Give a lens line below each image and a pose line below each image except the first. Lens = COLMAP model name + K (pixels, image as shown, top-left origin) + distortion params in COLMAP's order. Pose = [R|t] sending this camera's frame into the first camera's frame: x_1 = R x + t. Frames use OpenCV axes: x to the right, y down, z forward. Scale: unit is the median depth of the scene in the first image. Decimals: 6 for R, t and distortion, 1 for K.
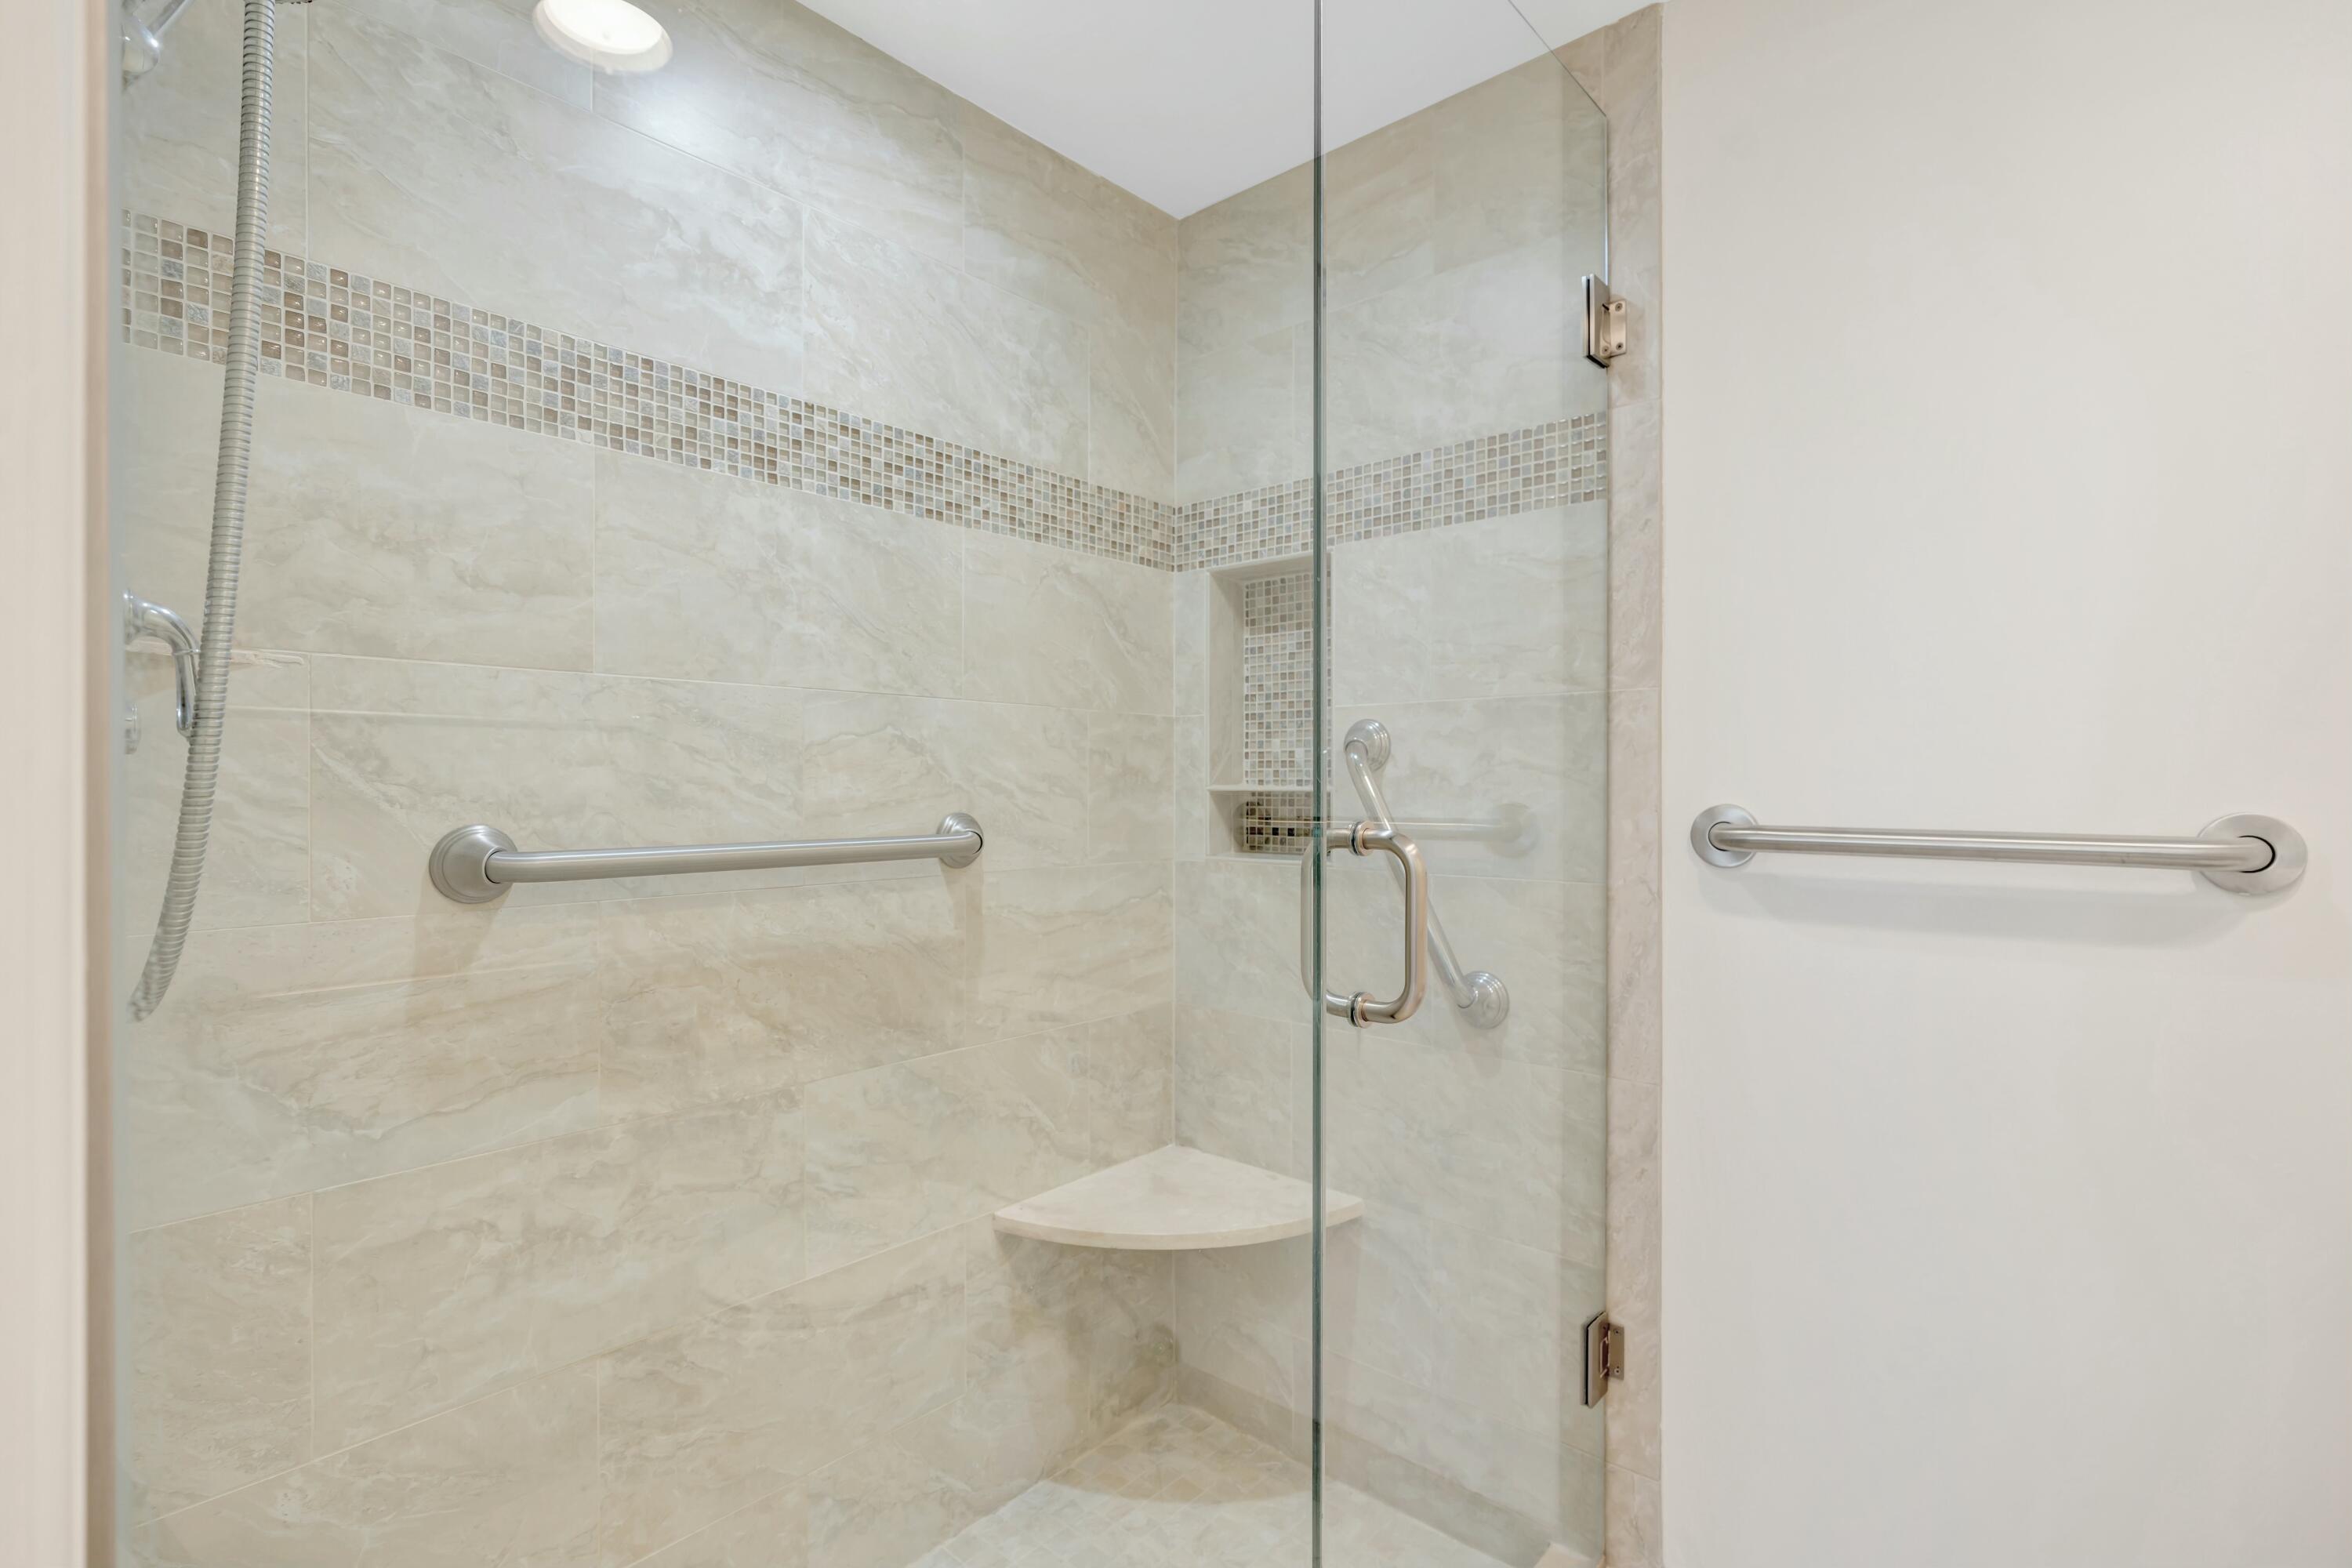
lens RADIAL K [[1103.6, 0, 1160.3], [0, 1103.6, 788.5], [0, 0, 1]] dist [-0.013108, 0.002932]
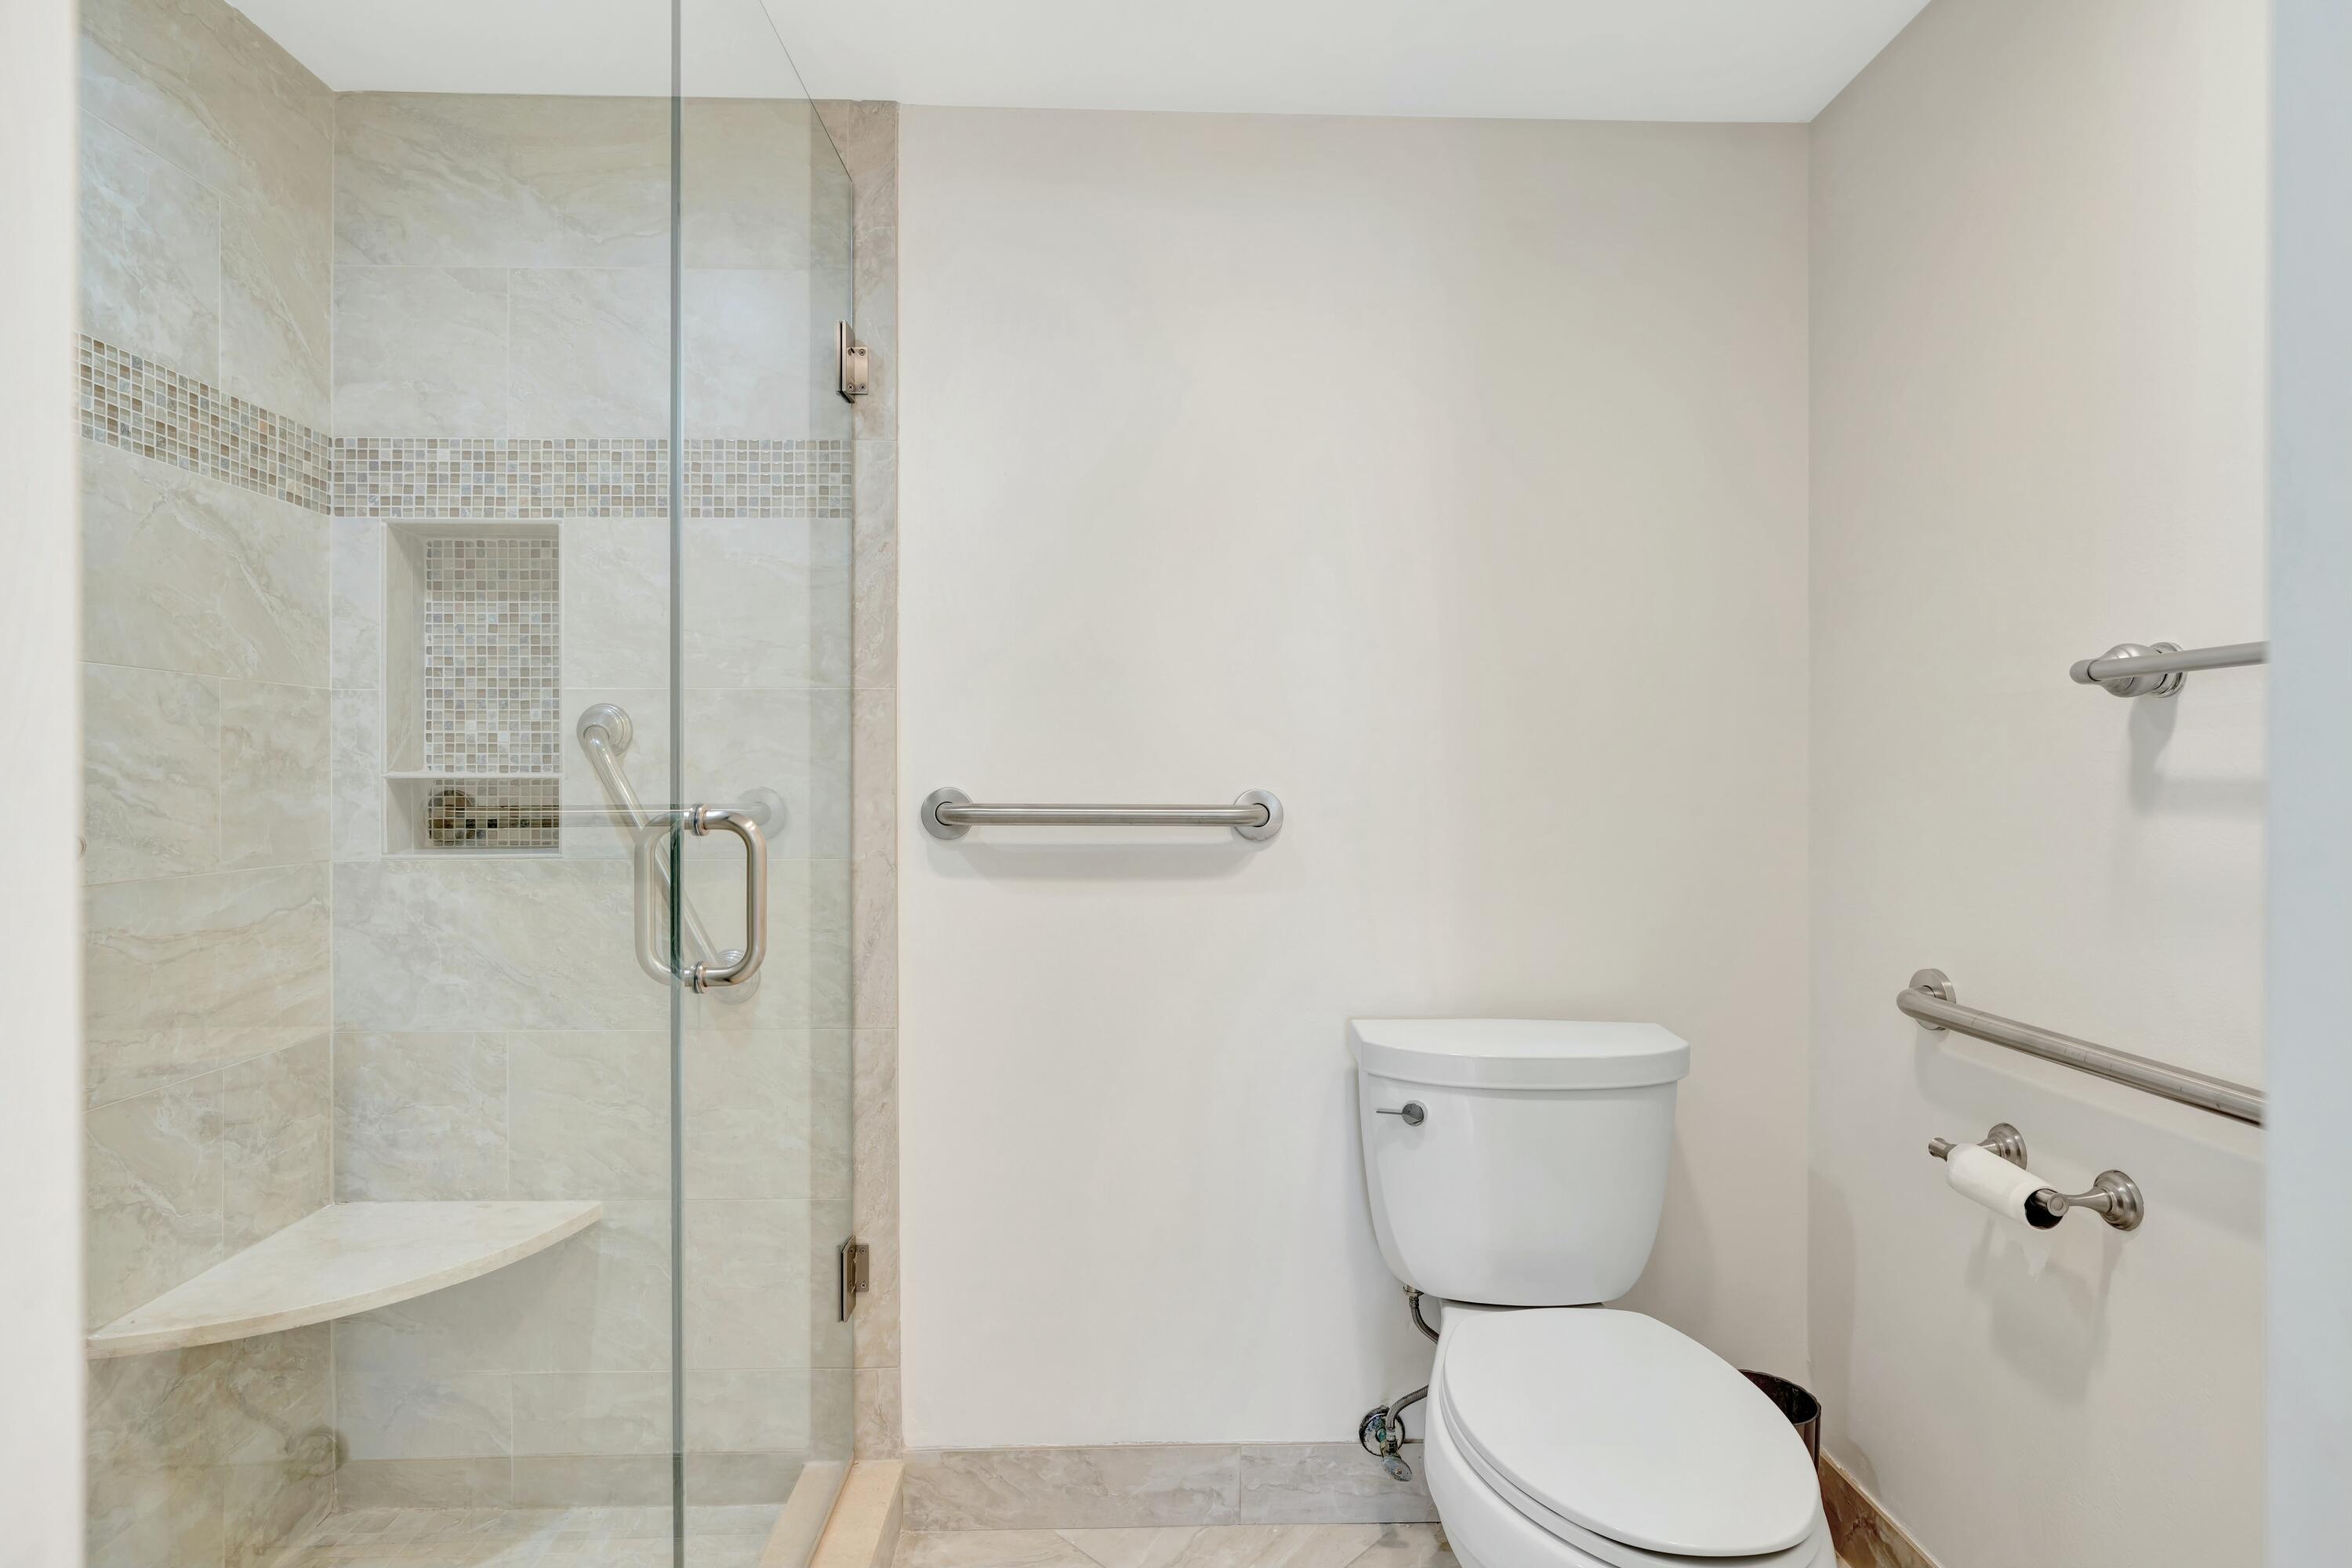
lens RADIAL K [[1220.5, 0, 1173.7], [0, 1220.5, 781.2], [0, 0, 1]] dist [-0.013633, 0.000949]
pose [[0.722706, -0.004296, 0.691142, -0.188160], [0.002572, 0.999990, 0.003527, 0.002926], [-0.691151, -0.000771, 0.722710, -0.115388]]
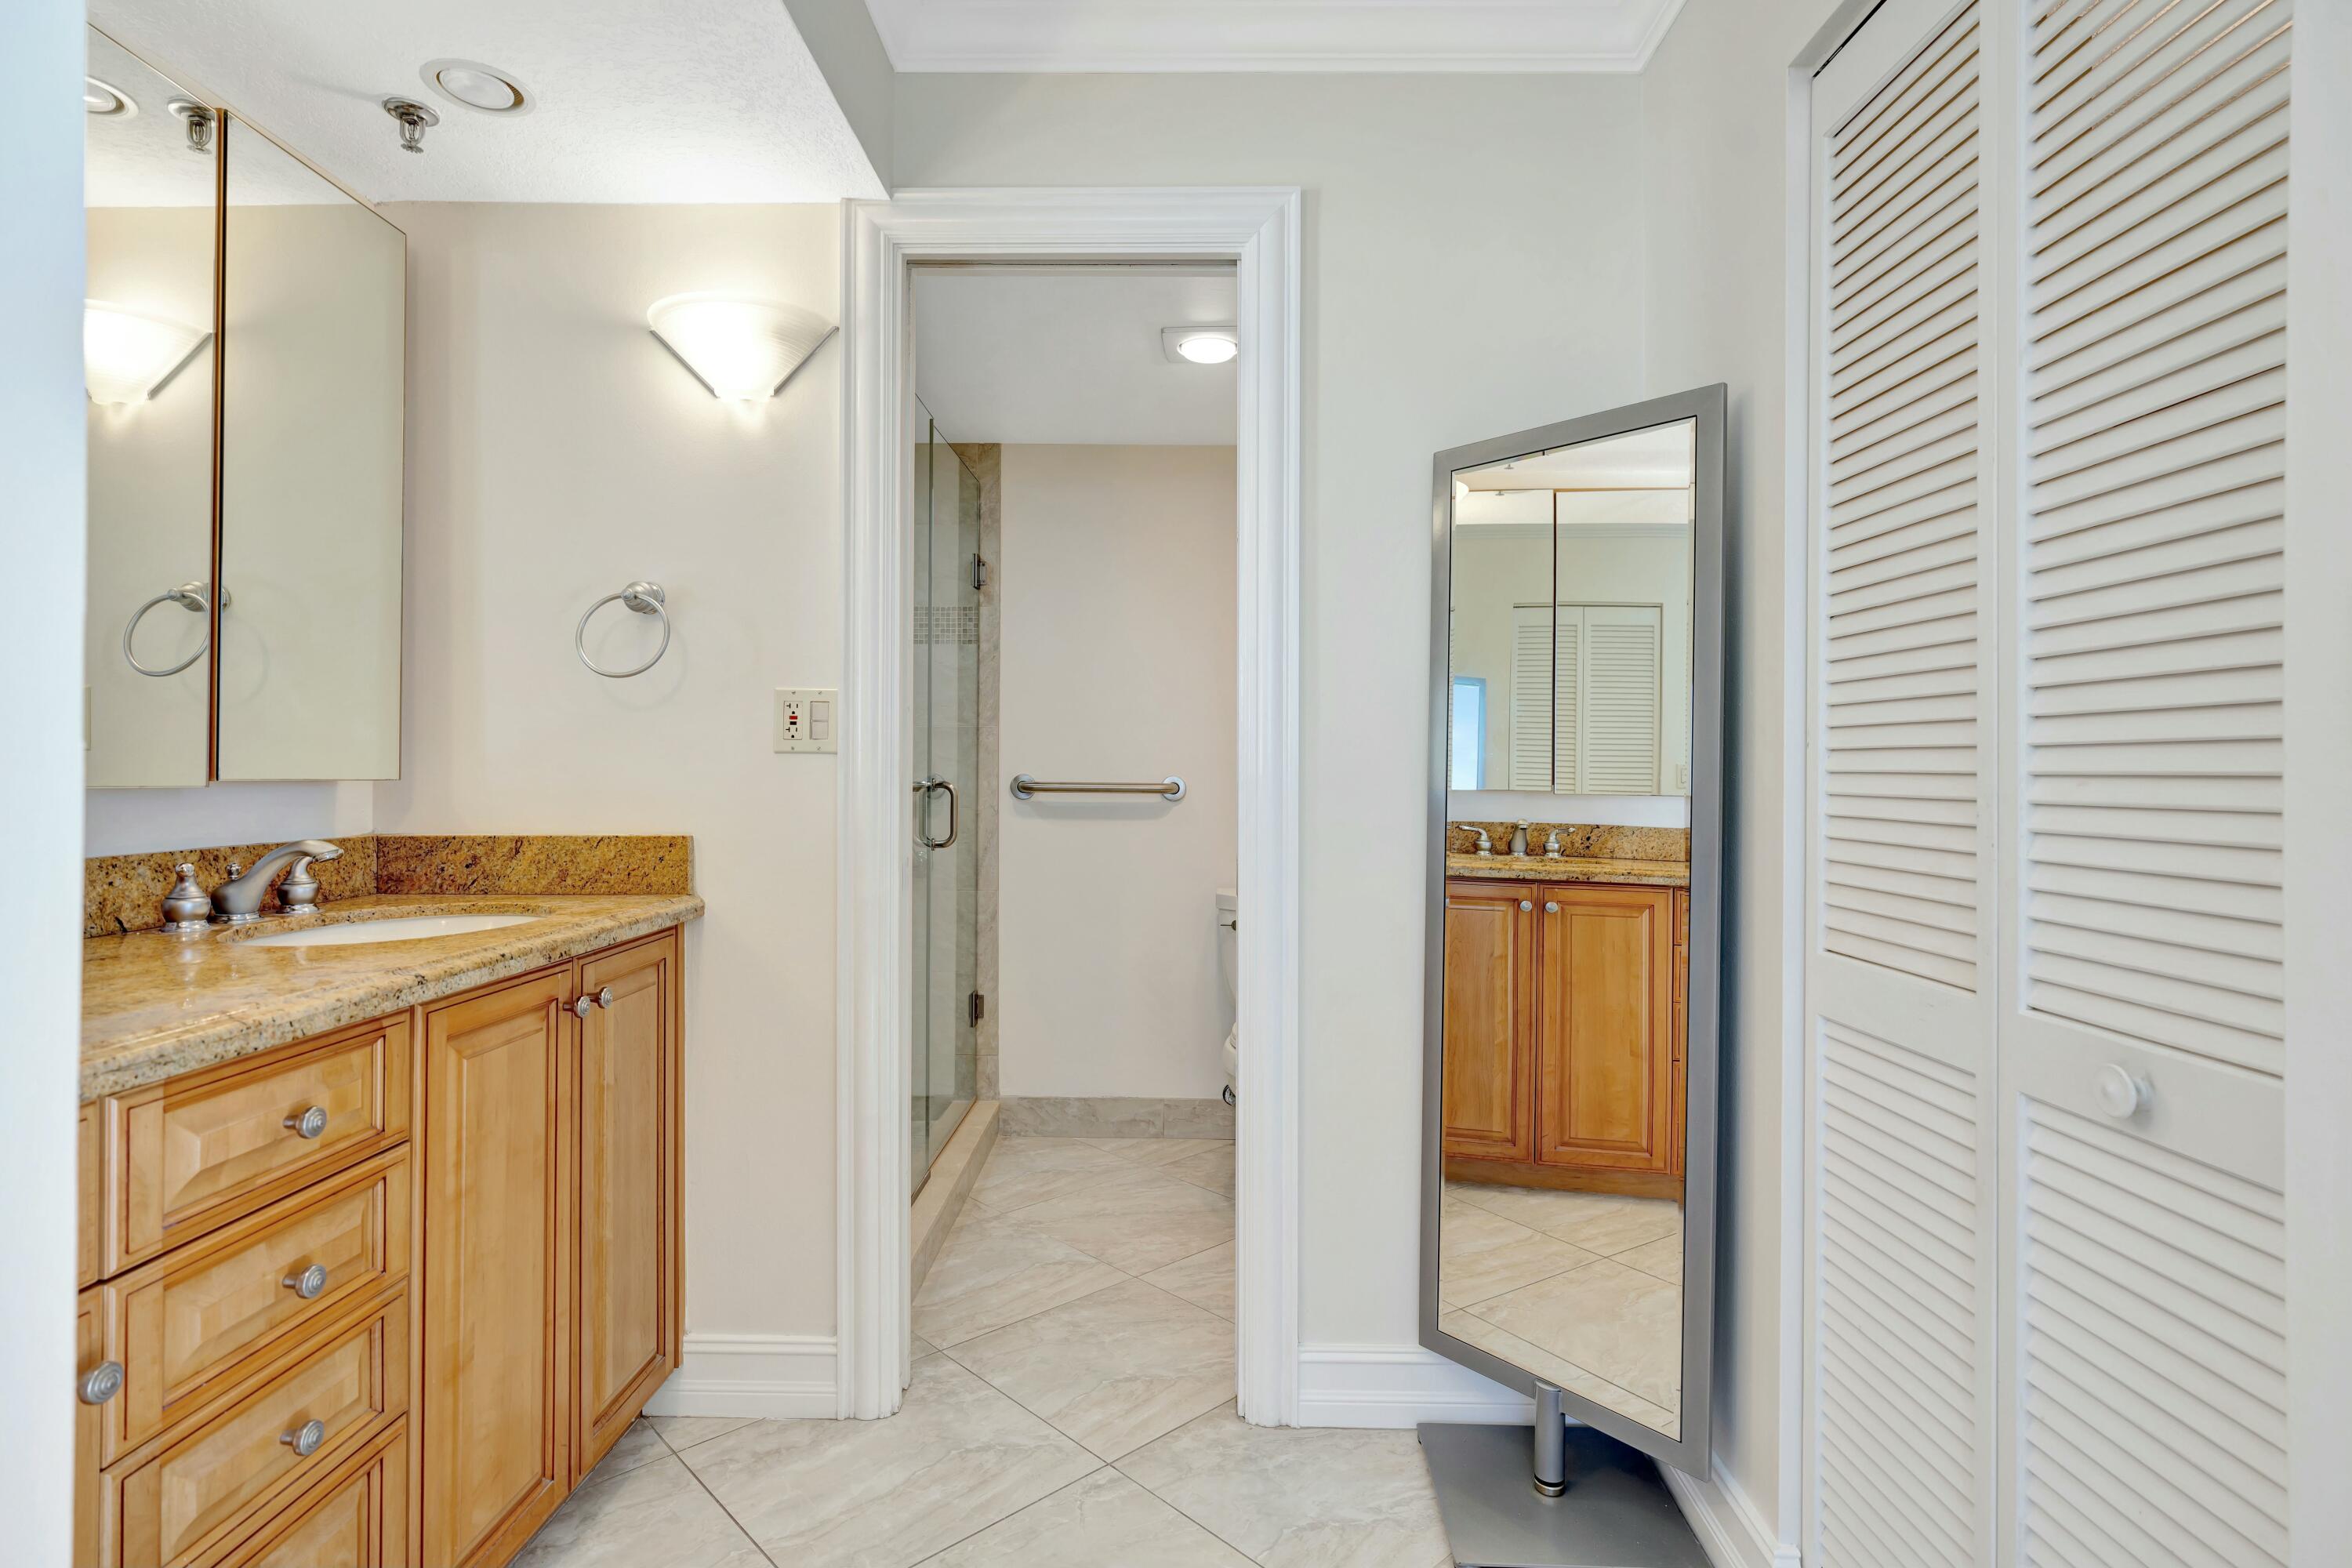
lens RADIAL K [[1220.5, 0, 1171.2], [0, 1220.5, 772.7], [0, 0, 1]] dist [-0.013633, 0.000949]
pose [[0.752555, -0.000548, 0.658529, -0.848036], [-0.003331, 0.999984, 0.004638, -0.002180], [-0.658521, -0.005684, 0.752541, -1.048601]]
